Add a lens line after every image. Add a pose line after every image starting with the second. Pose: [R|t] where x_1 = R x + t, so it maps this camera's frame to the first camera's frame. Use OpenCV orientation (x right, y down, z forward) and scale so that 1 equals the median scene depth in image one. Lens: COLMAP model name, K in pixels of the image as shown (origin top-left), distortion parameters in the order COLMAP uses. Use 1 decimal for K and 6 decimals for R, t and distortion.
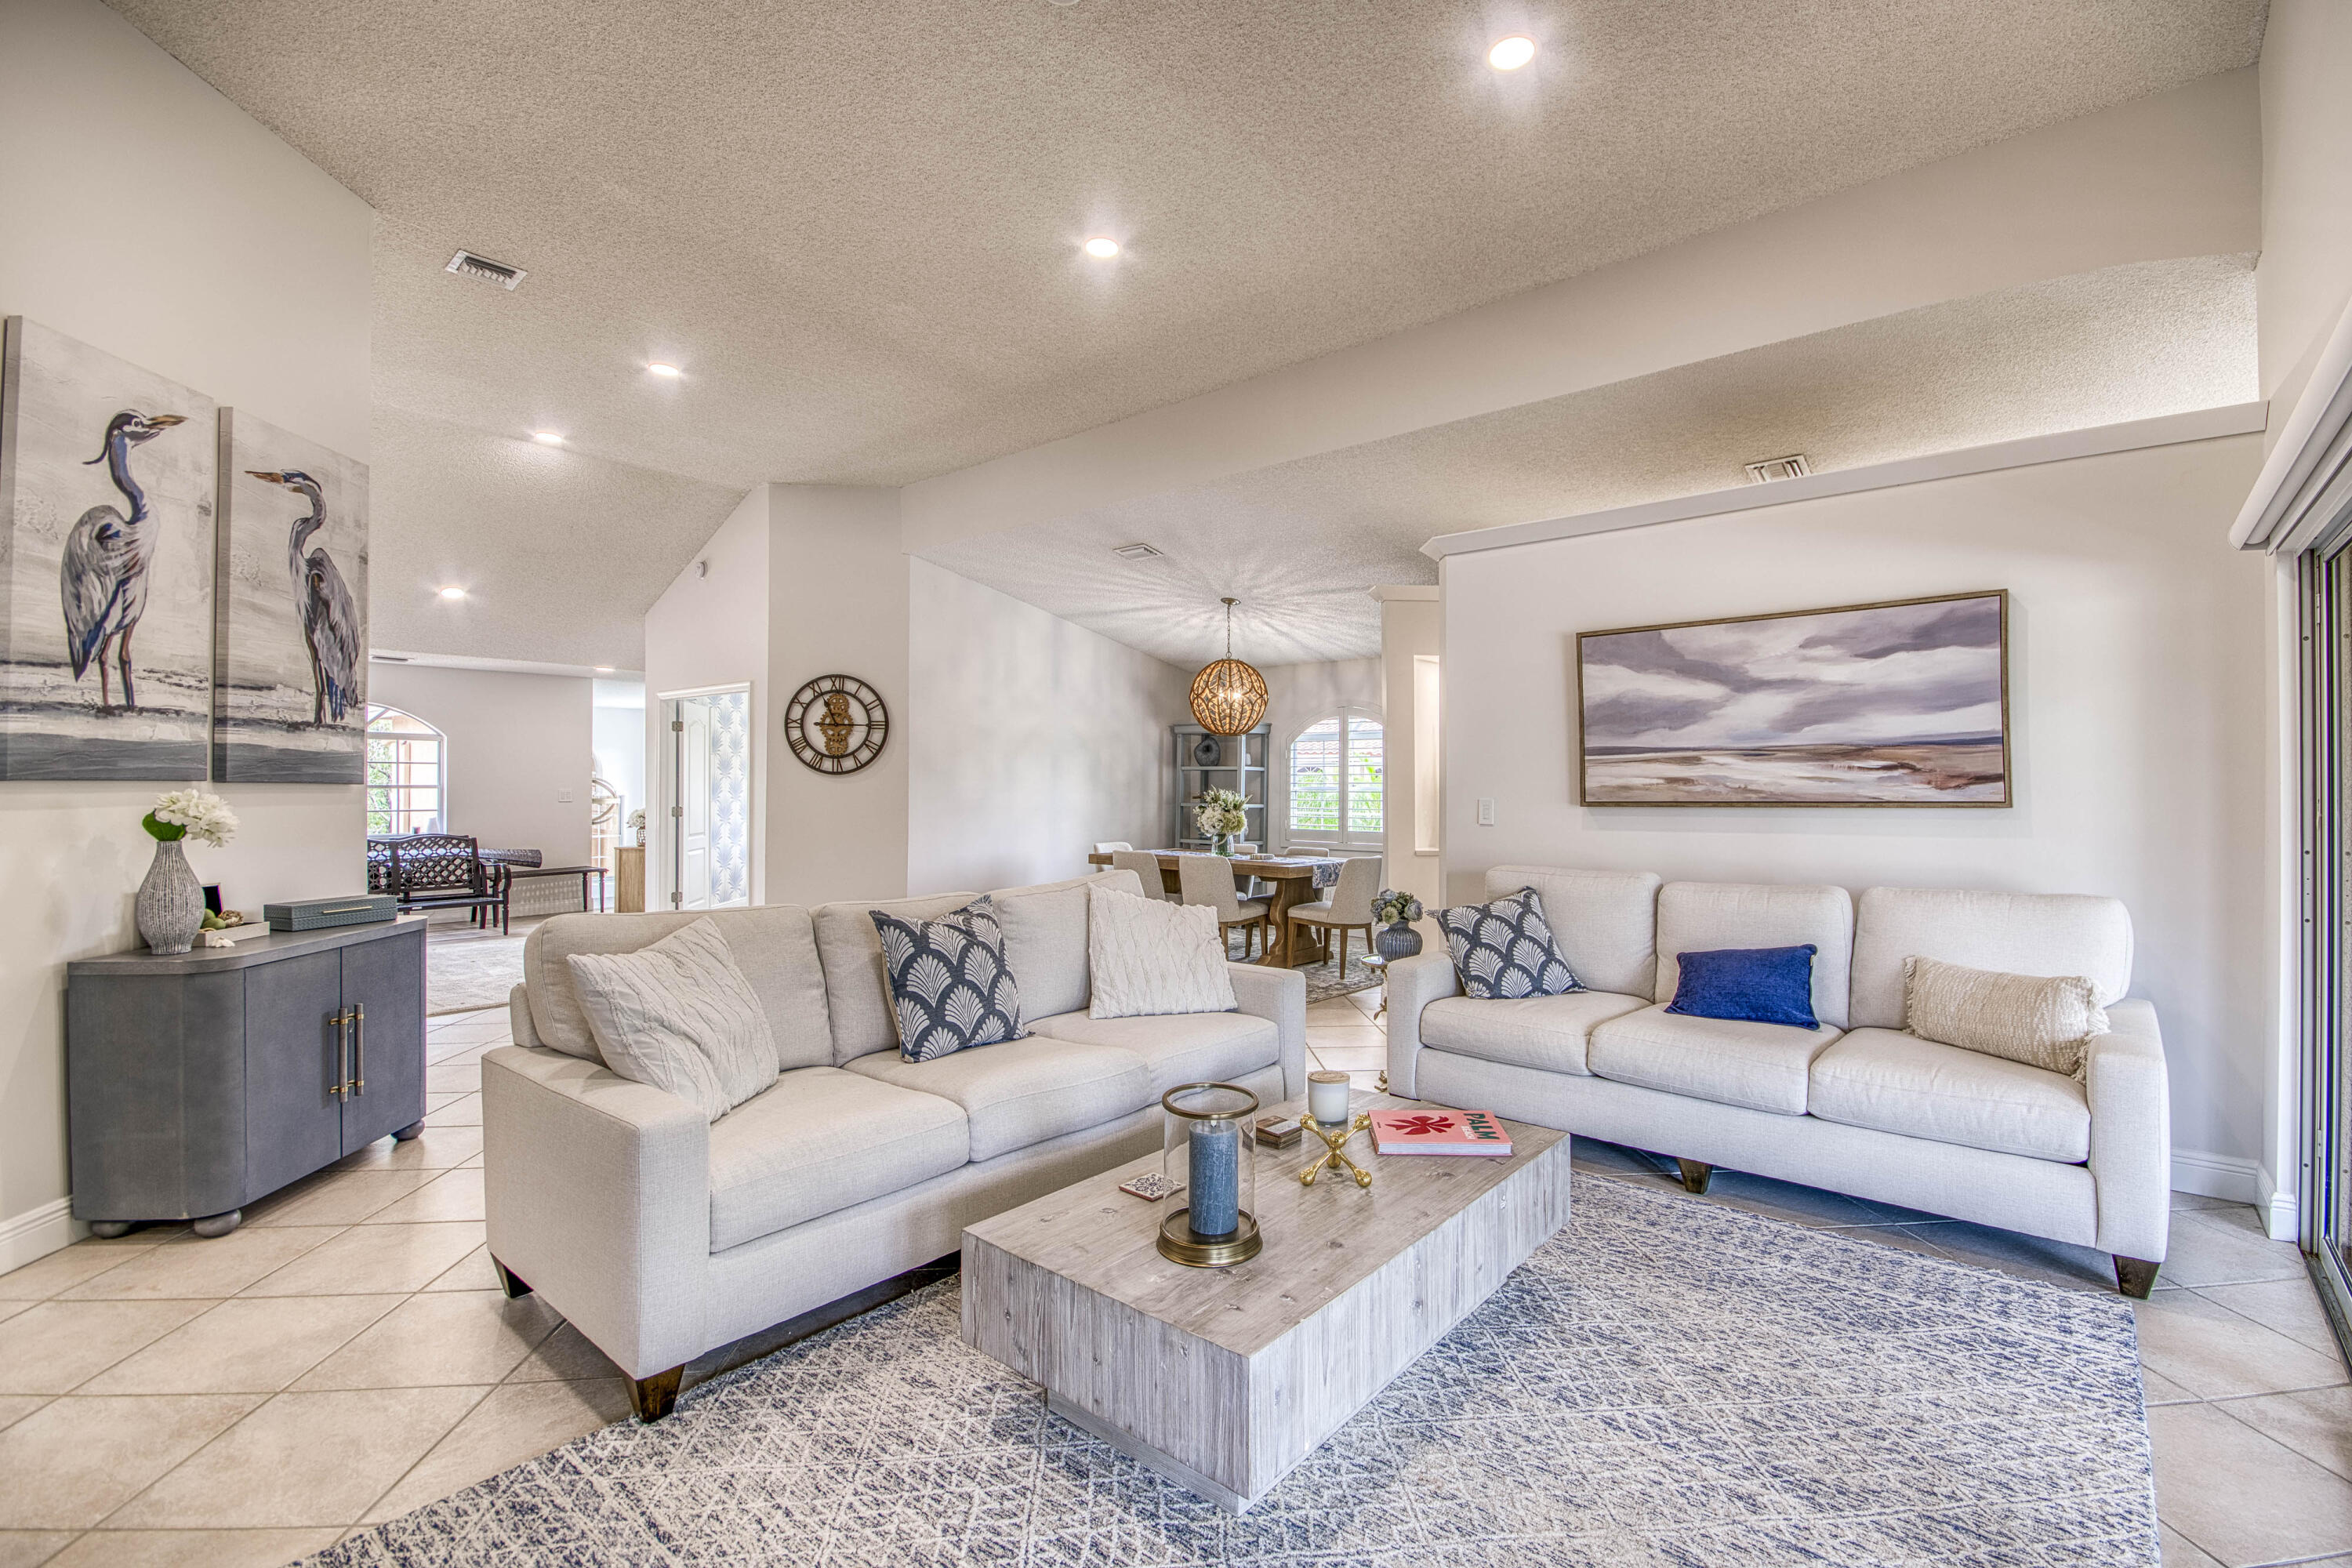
lens RADIAL K [[1041.9, 0, 1218.6], [0, 1041.9, 778.3], [0, 0, 1]] dist [0.007377, -0.010120]
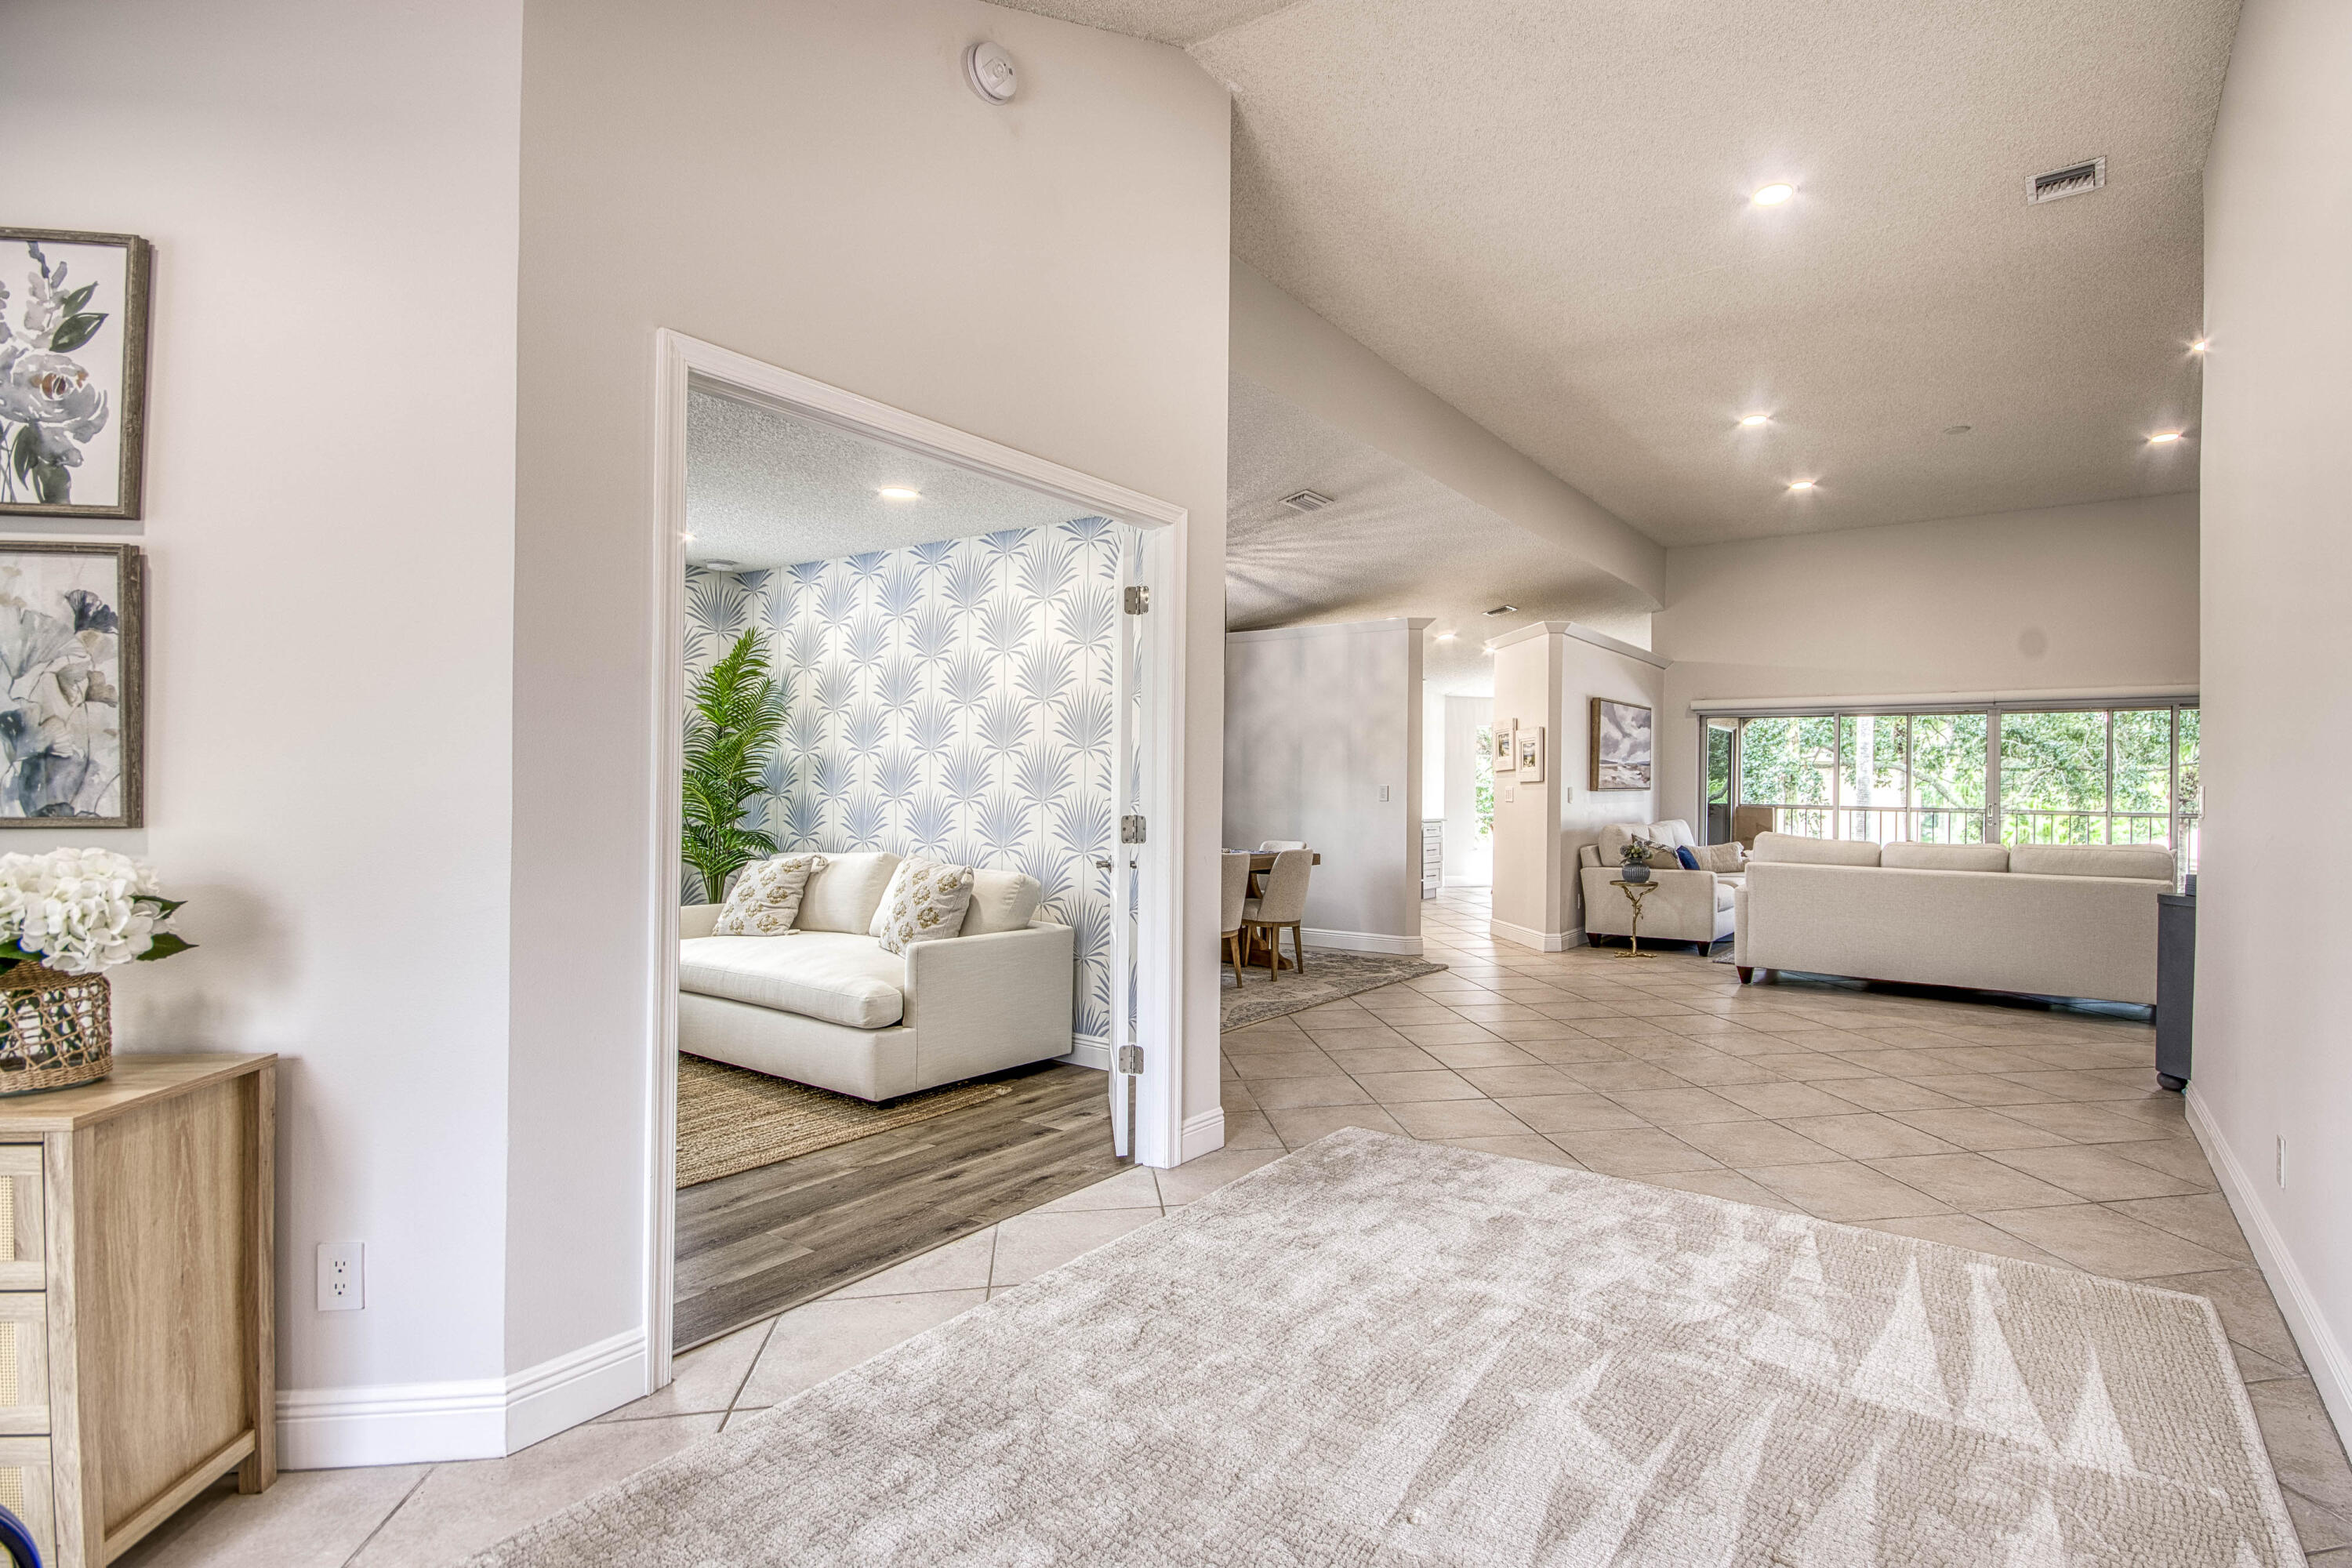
lens RADIAL K [[1127.8, 0, 1286.5], [0, 1127.8, 791.2], [0, 0, 1]] dist [0.000655, -0.001580]
pose [[-0.113943, -0.005108, 0.993474, -1.854198], [-0.017982, 0.999834, 0.003078, 0.036329], [-0.993325, -0.017514, -0.114016, 2.068242]]
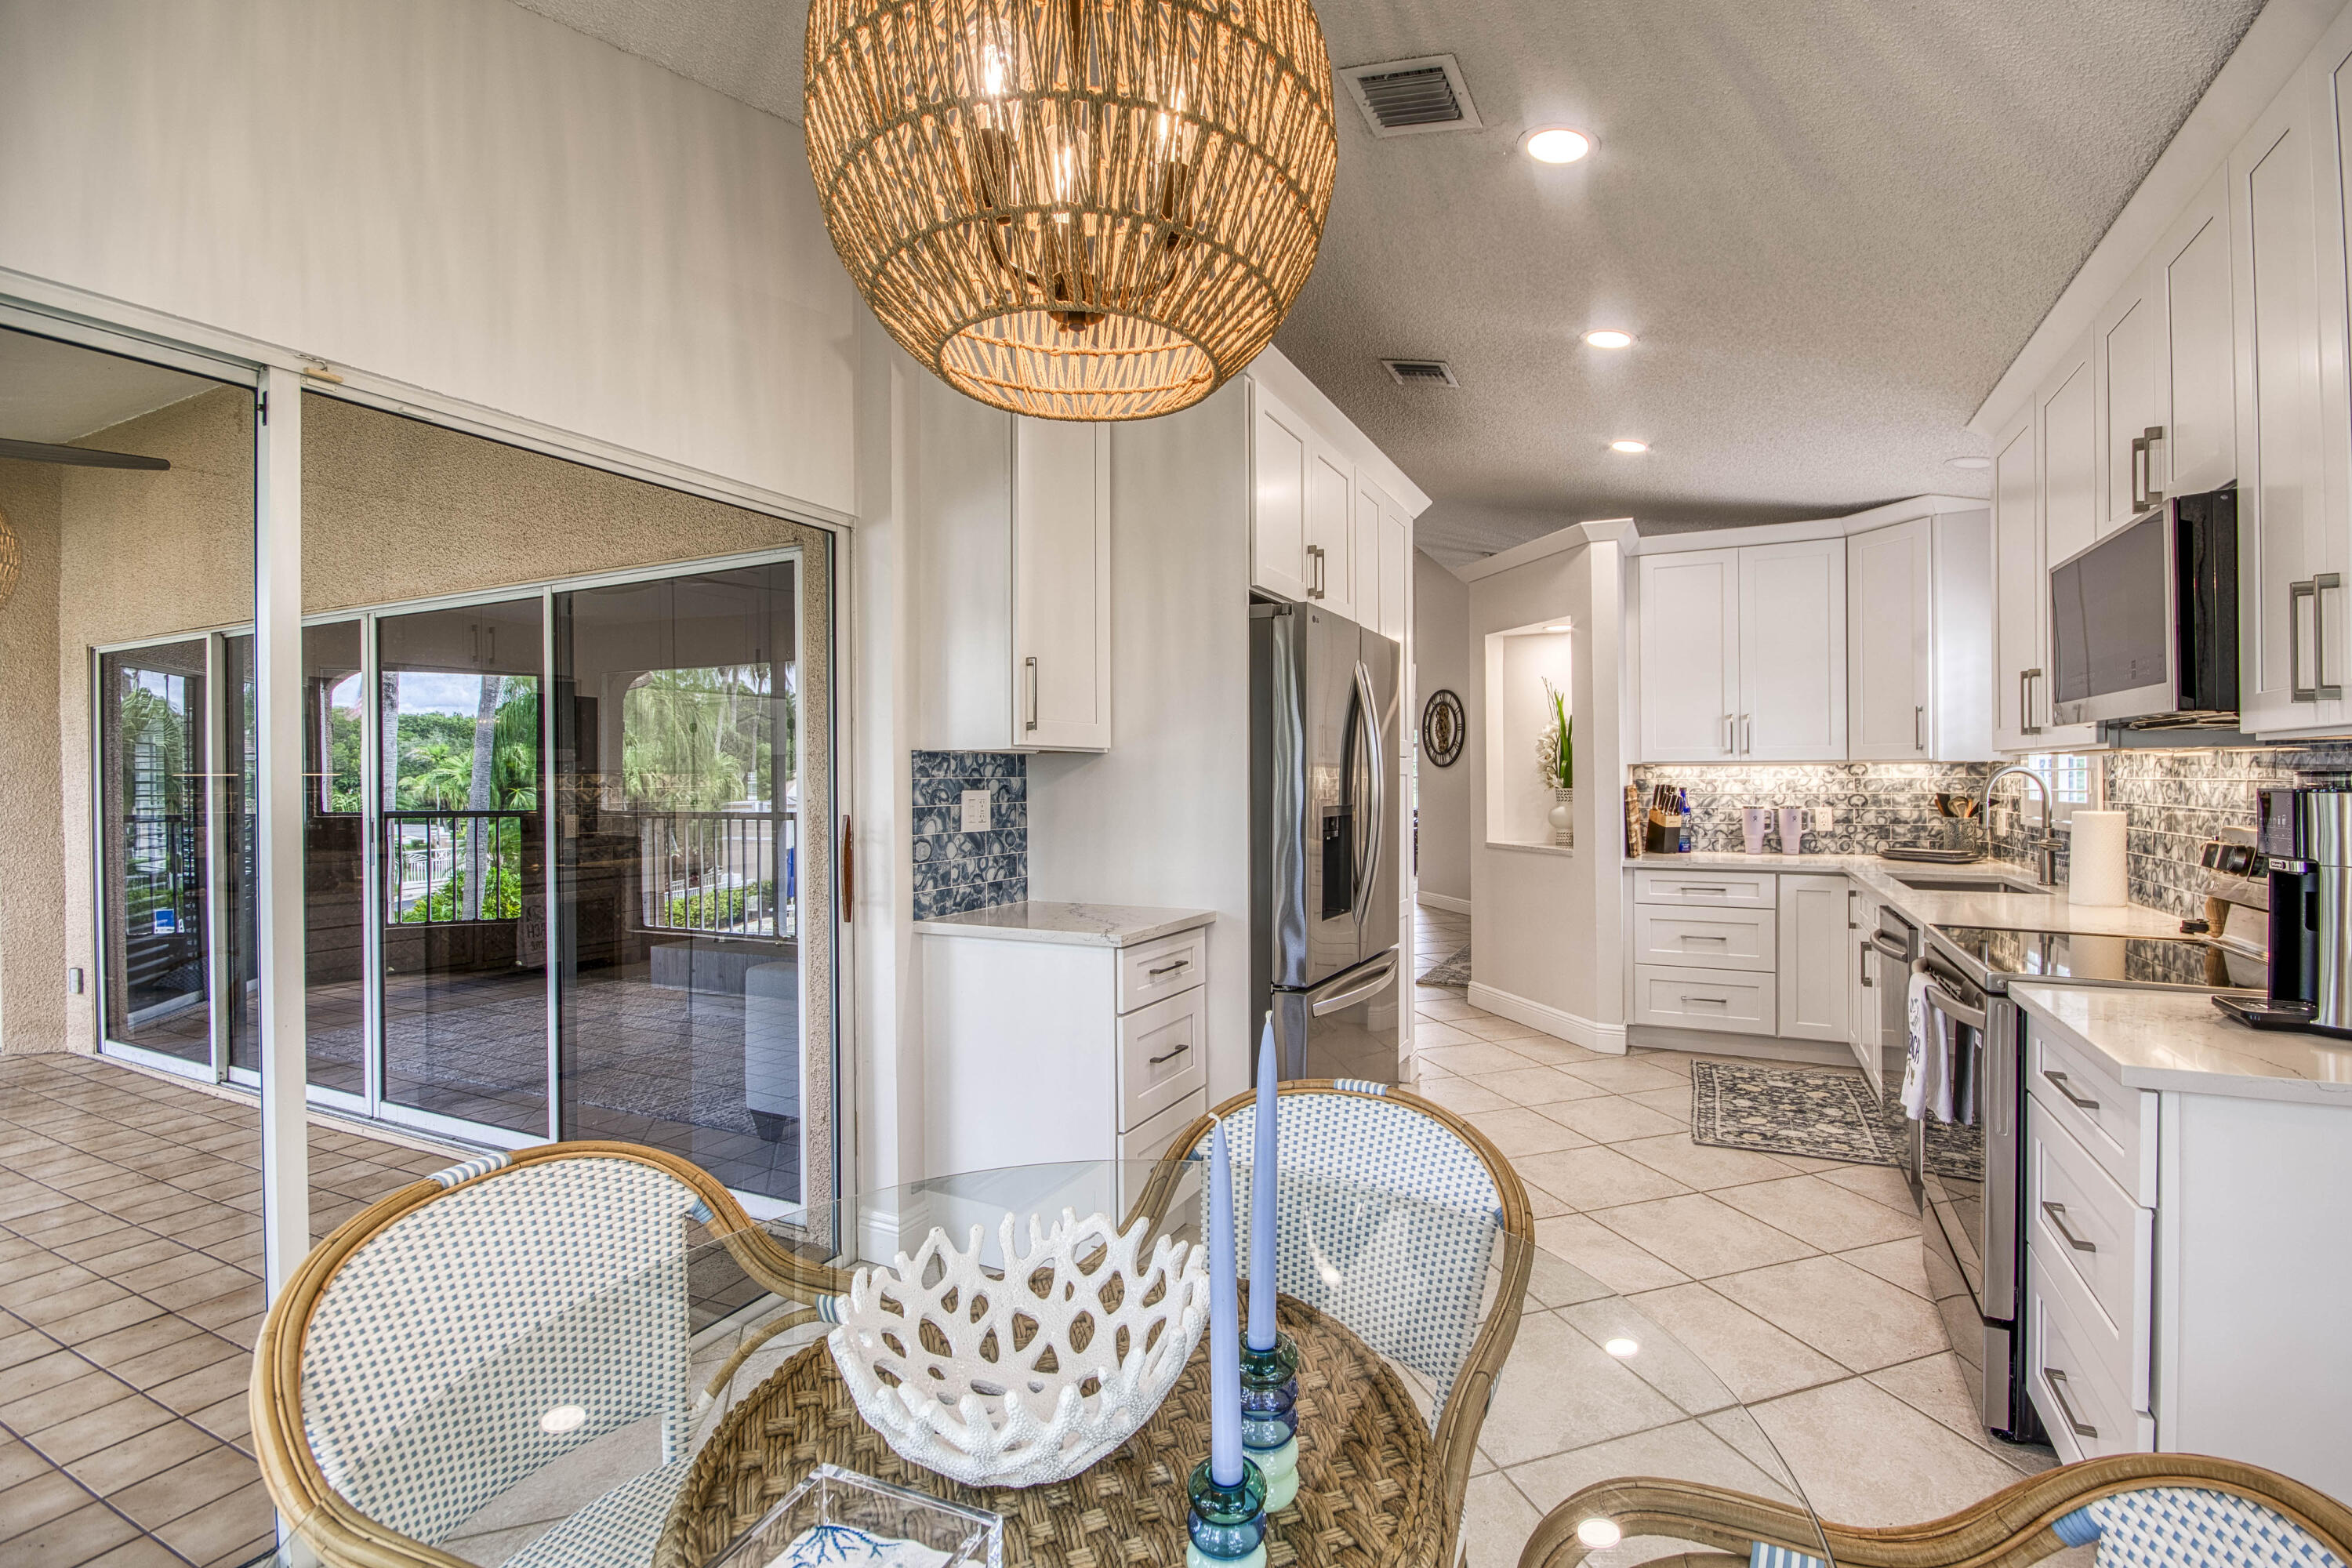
lens RADIAL K [[1041.9, 0, 1244.3], [0, 1041.9, 775.8], [0, 0, 1]] dist [0.007377, -0.010120]
pose [[0.266642, -0.005677, -0.963779, 1.661010], [0.012932, 0.999914, -0.002312, 0.014095], [0.963709, -0.011847, 0.266692, 0.832652]]
